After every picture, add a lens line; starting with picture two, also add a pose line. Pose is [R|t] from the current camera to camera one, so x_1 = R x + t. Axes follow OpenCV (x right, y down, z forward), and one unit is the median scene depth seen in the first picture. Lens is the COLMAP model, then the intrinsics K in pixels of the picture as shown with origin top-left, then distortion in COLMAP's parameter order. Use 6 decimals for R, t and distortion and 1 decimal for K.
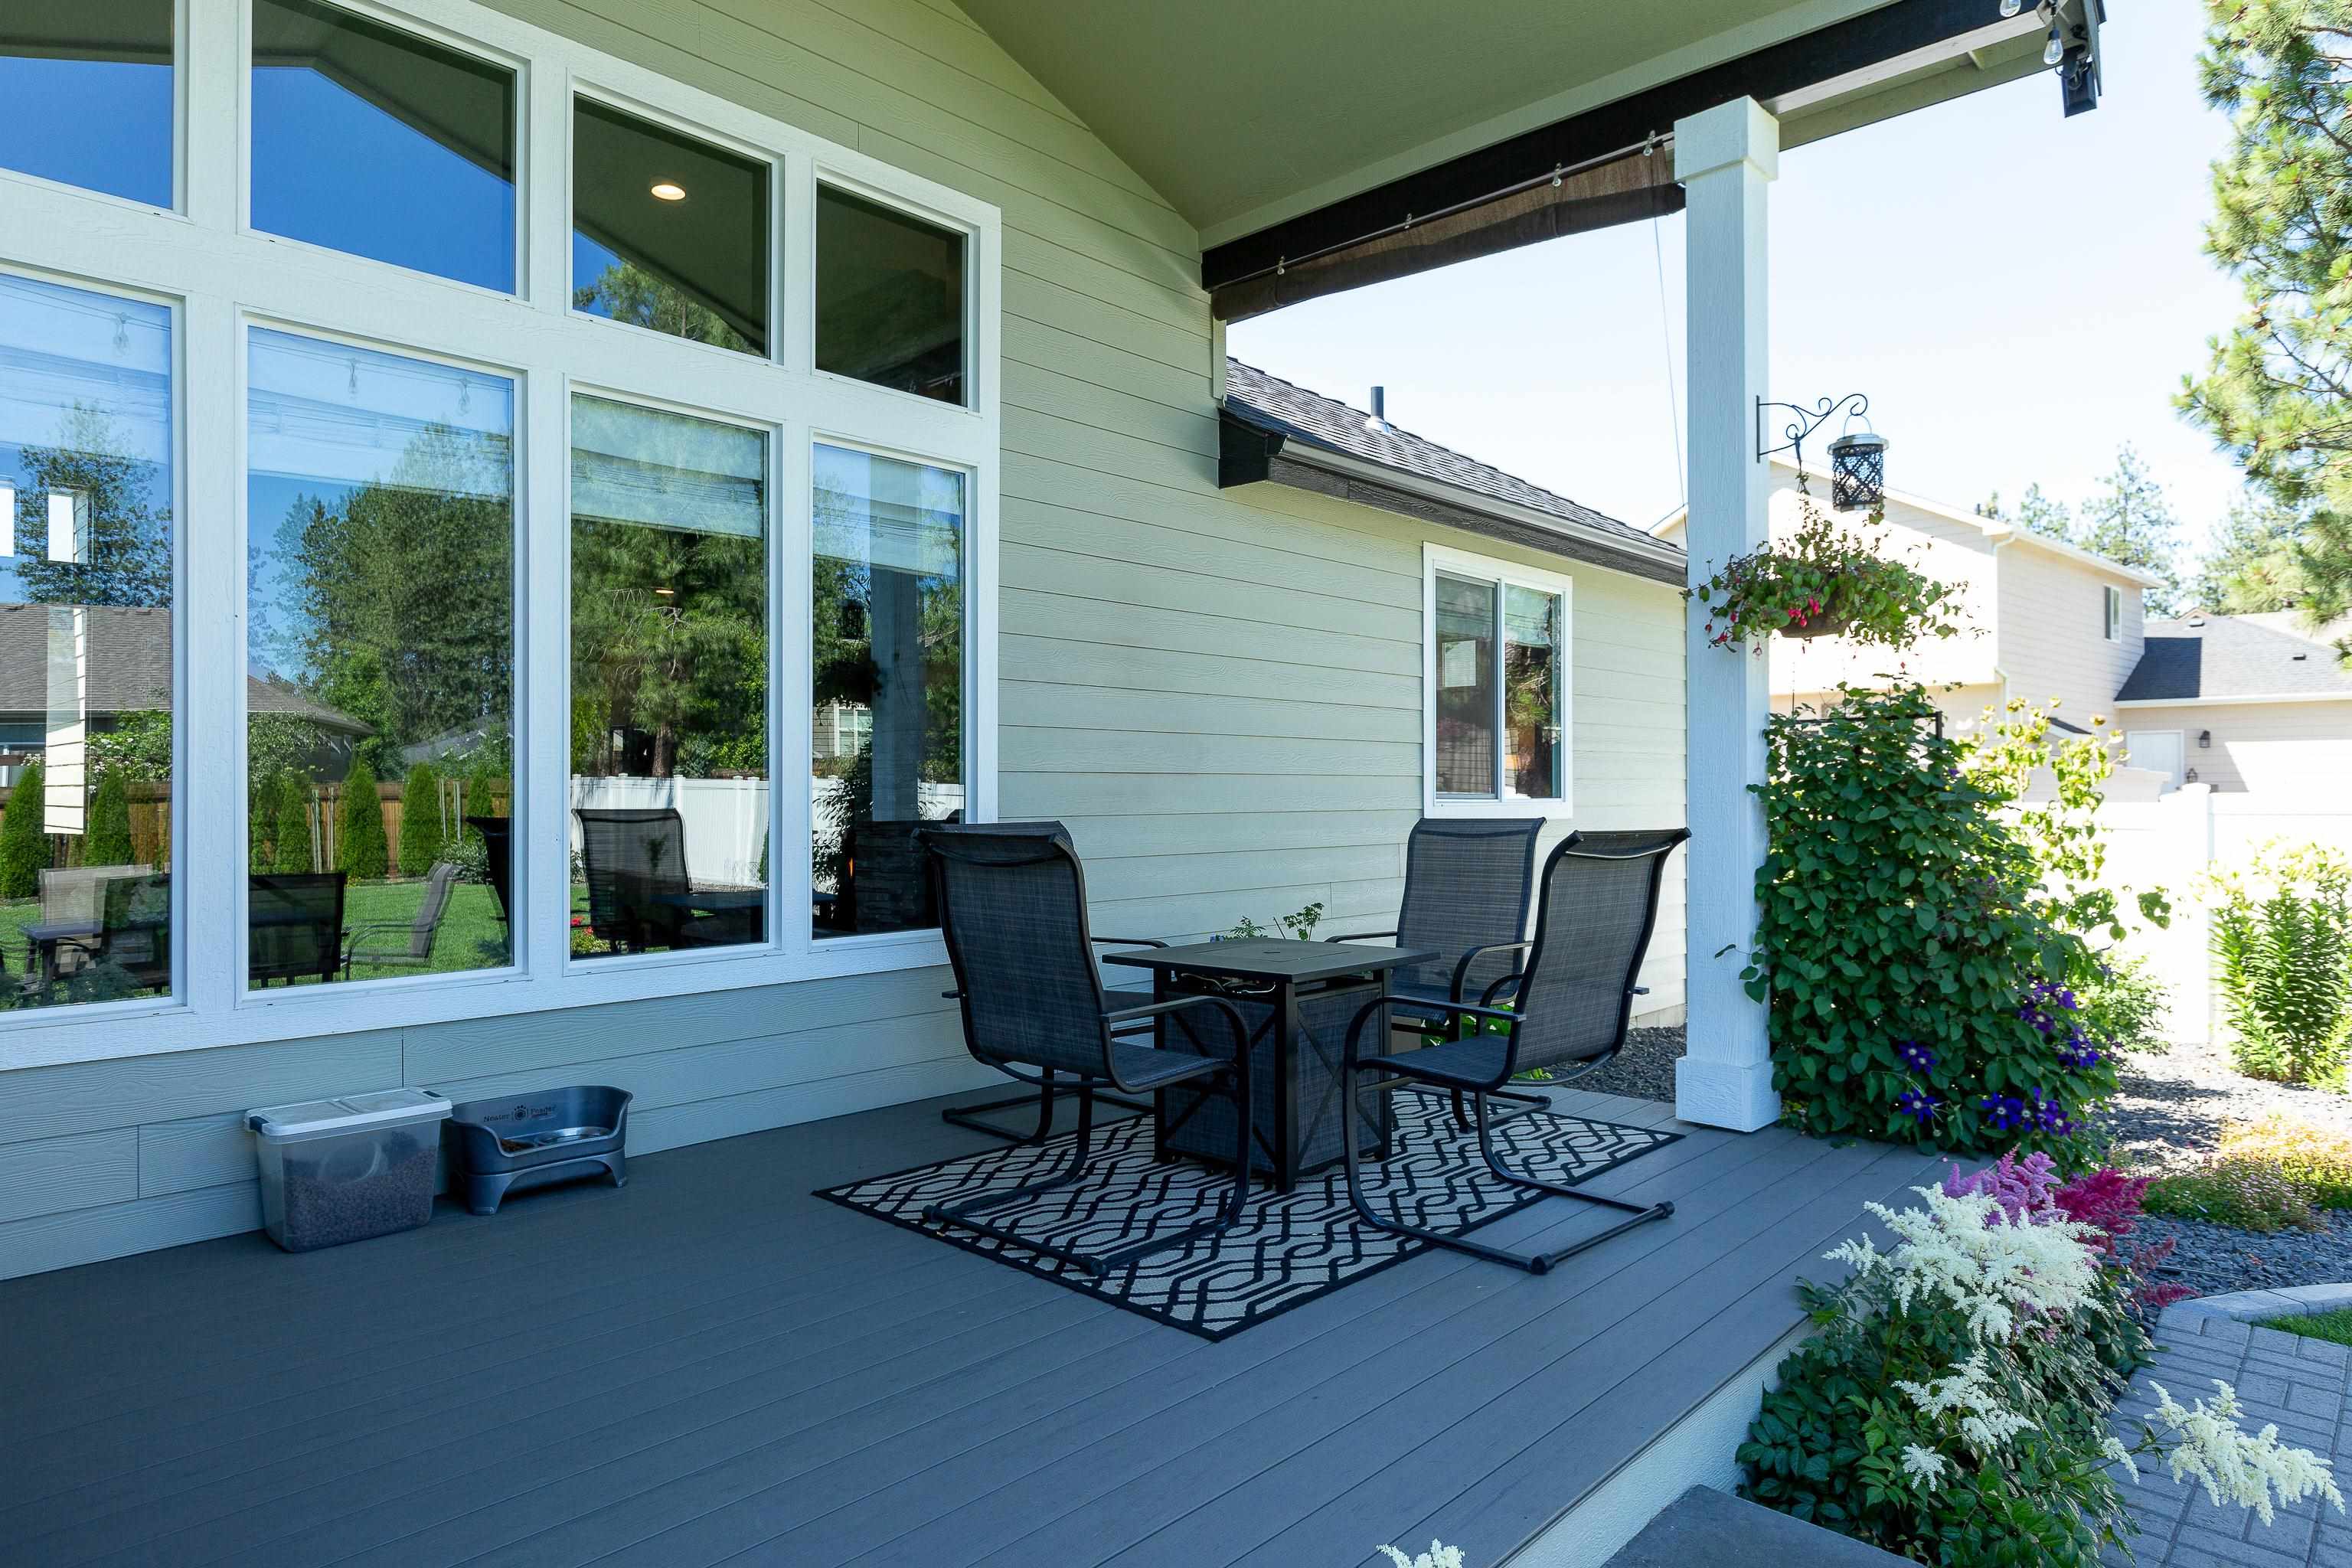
lens RADIAL K [[1374.8, 0, 1176.0], [0, 1374.8, 784.0], [0, 0, 1]] dist [-0.000362, -0.000054]
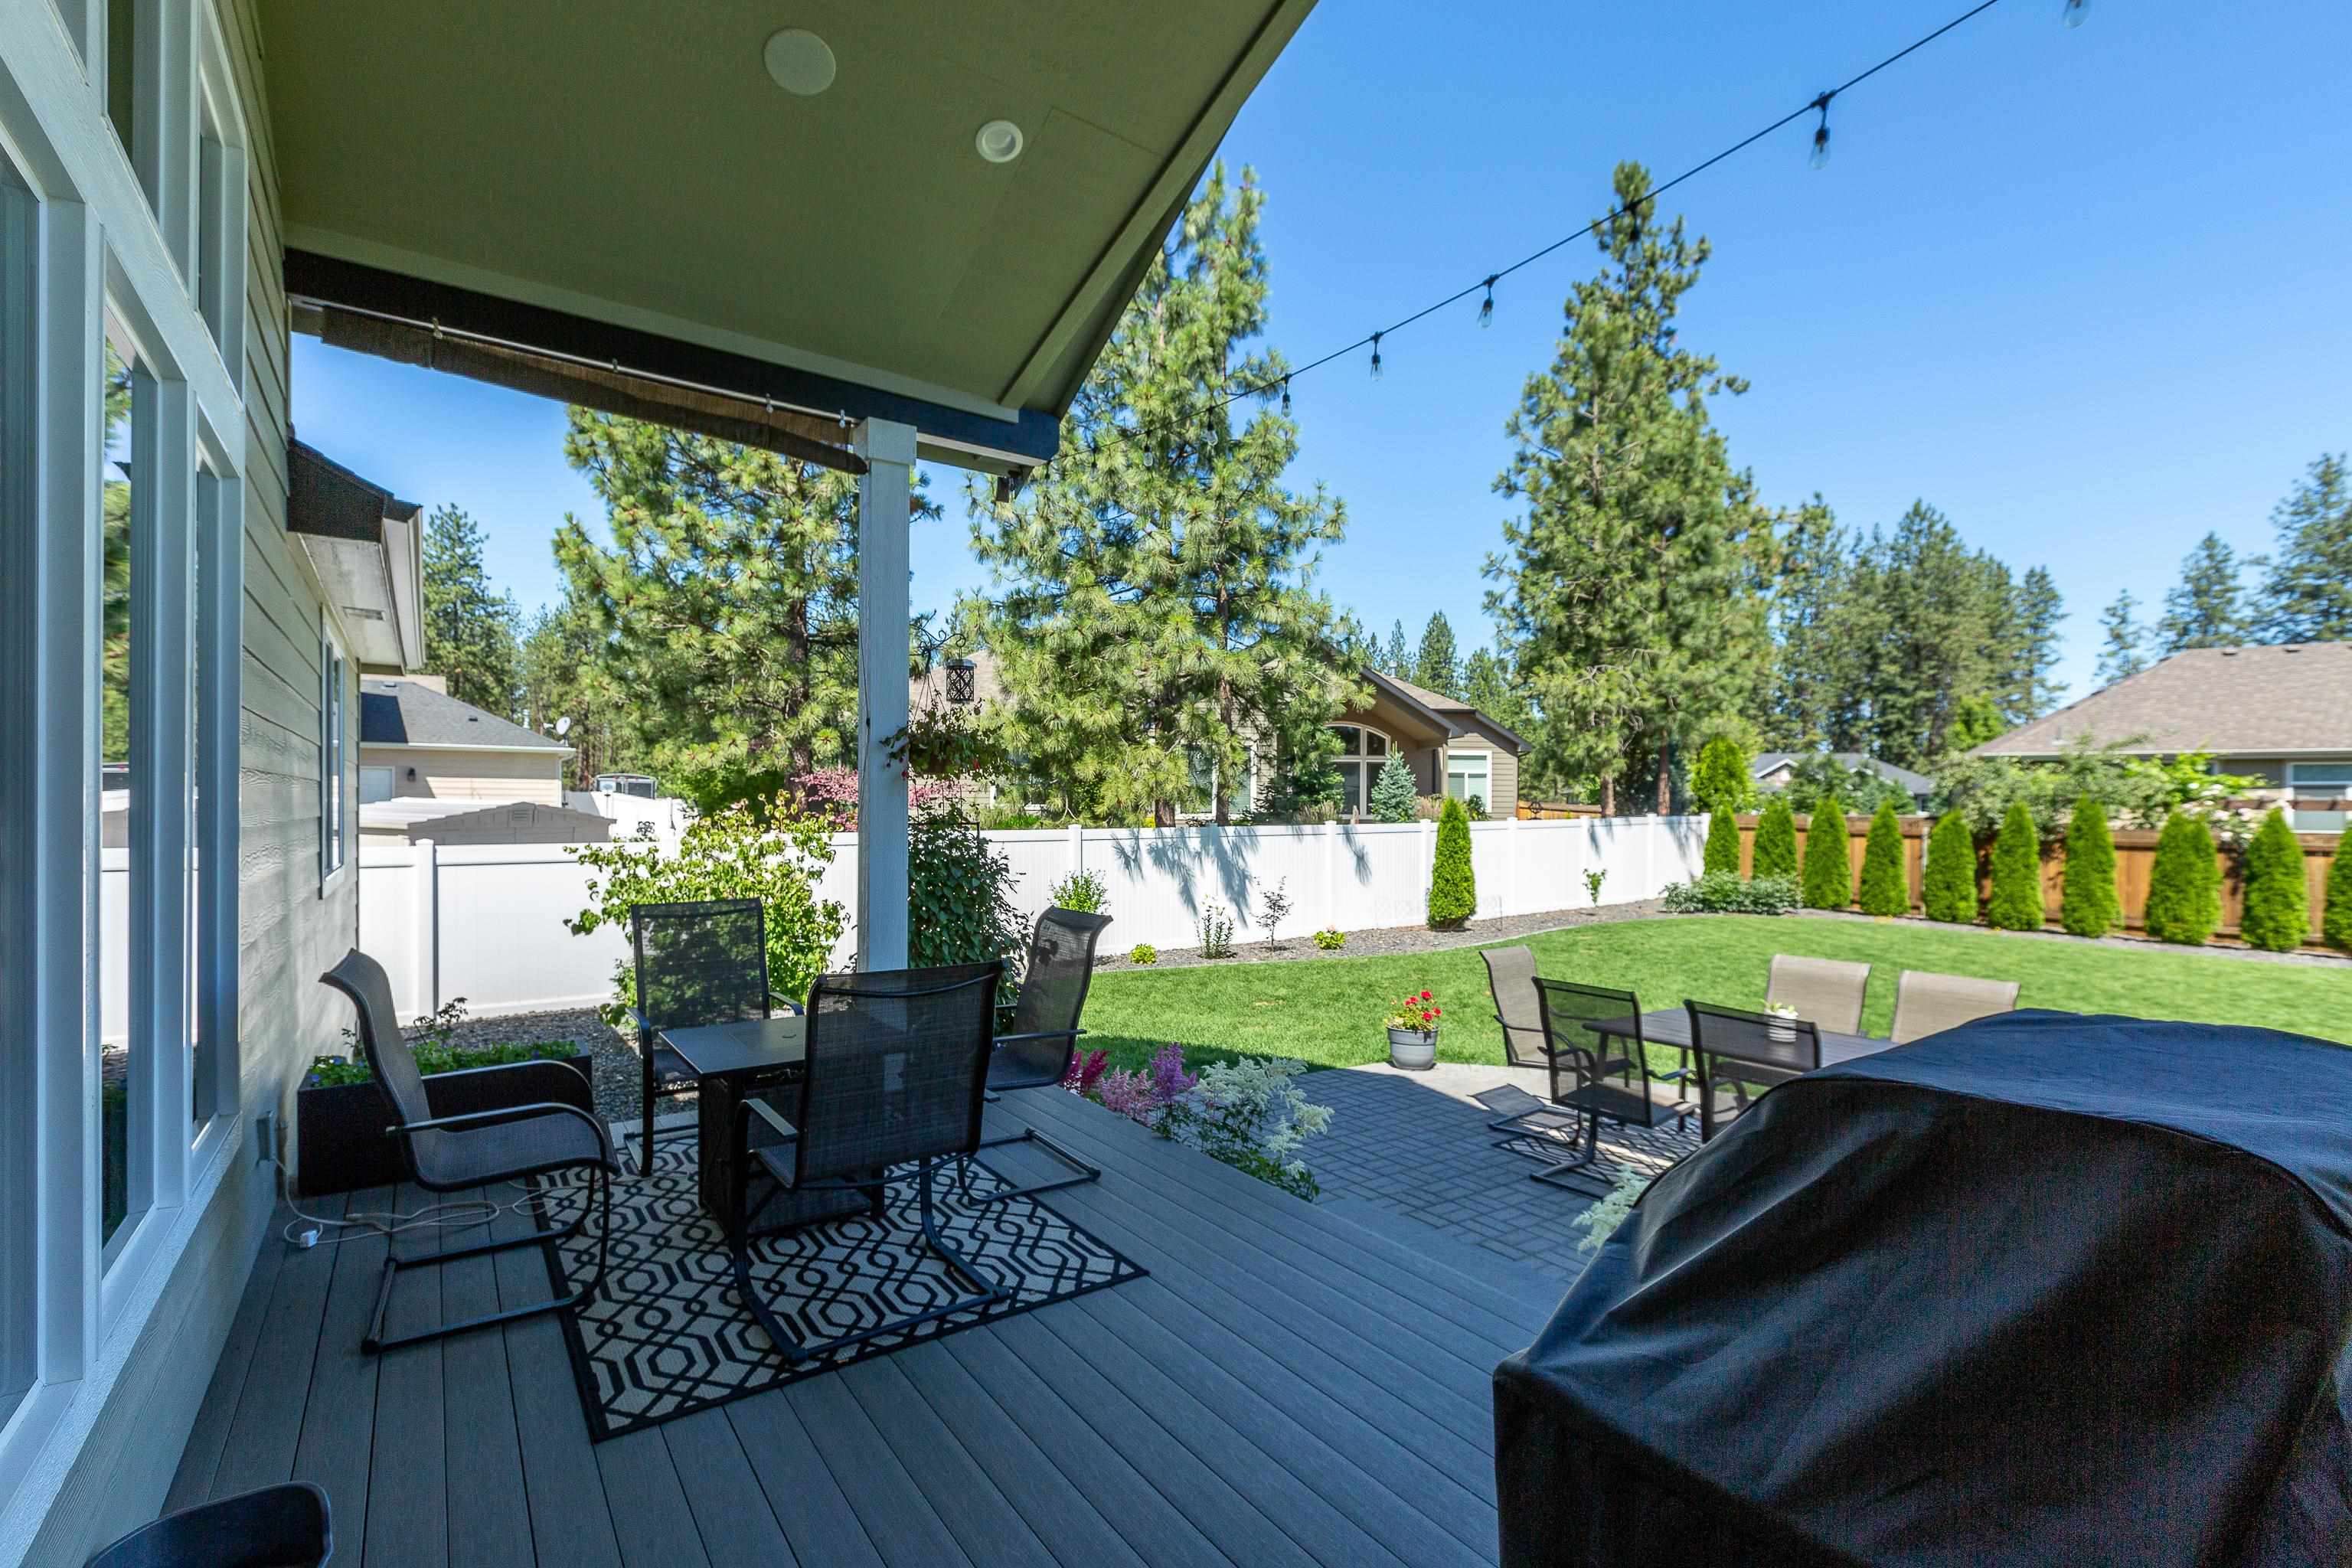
lens RADIAL K [[1056.7, 0, 1172.5], [0, 1056.7, 804.9], [0, 0, 1]] dist [-0.000383, -0.000065]
pose [[0.195107, 0.001474, 0.980781, -0.910176], [-0.010741, 0.999942, 0.000634, -0.095426], [-0.980723, -0.010659, 0.195112, 0.608586]]
